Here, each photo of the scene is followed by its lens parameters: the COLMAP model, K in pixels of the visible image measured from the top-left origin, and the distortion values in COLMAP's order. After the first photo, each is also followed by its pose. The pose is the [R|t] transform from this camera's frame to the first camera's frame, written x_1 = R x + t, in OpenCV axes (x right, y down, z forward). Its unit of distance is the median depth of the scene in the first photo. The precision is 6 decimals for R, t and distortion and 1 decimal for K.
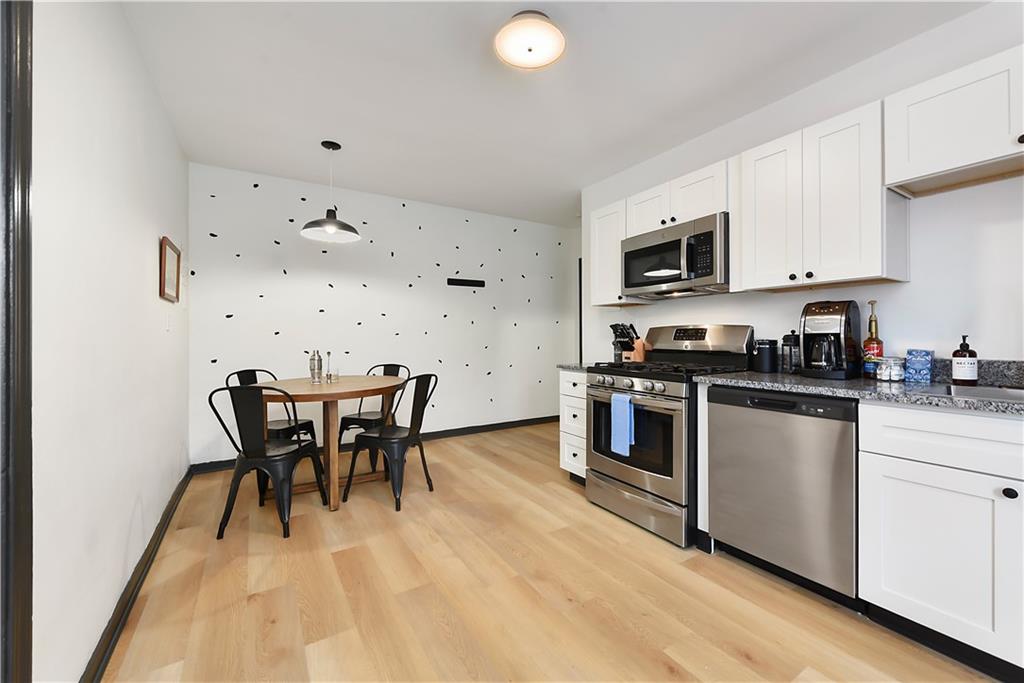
lens RADIAL K [[428.2, 0, 516.4], [0, 428.2, 339.4], [0, 0, 1]] dist [-0.014353, -0.000777]
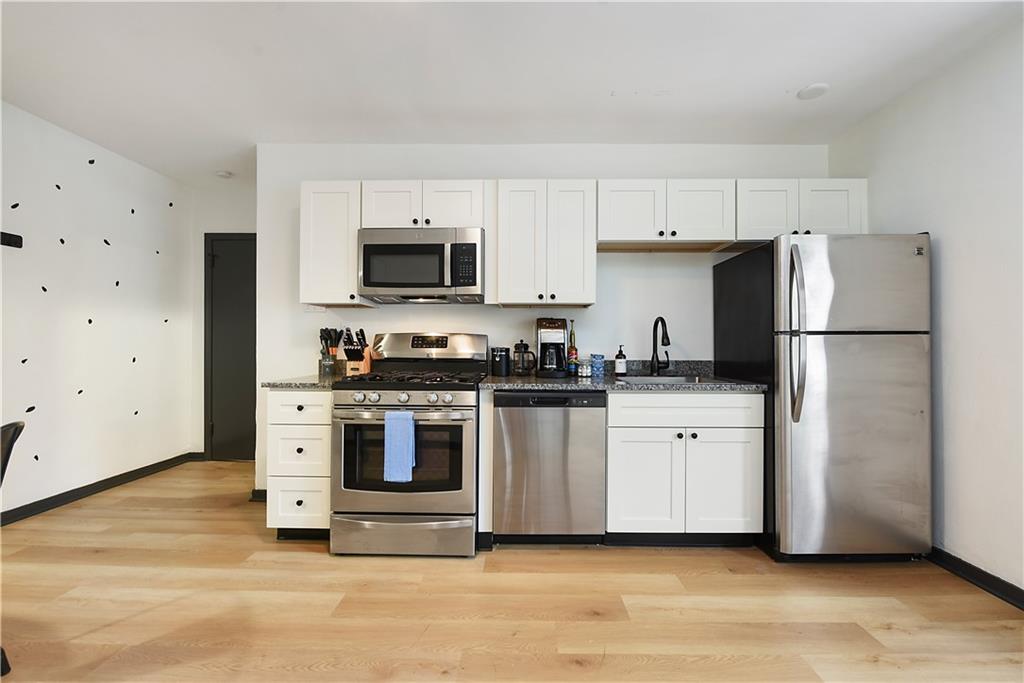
lens RADIAL K [[428.2, 0, 517.1], [0, 428.2, 346.1], [0, 0, 1]] dist [-0.014353, -0.000777]
pose [[0.506253, 0.001855, 0.862383, -0.389295], [-0.002701, 0.999996, -0.000566, -0.002934], [-0.862381, -0.002043, 0.506256, 0.376067]]
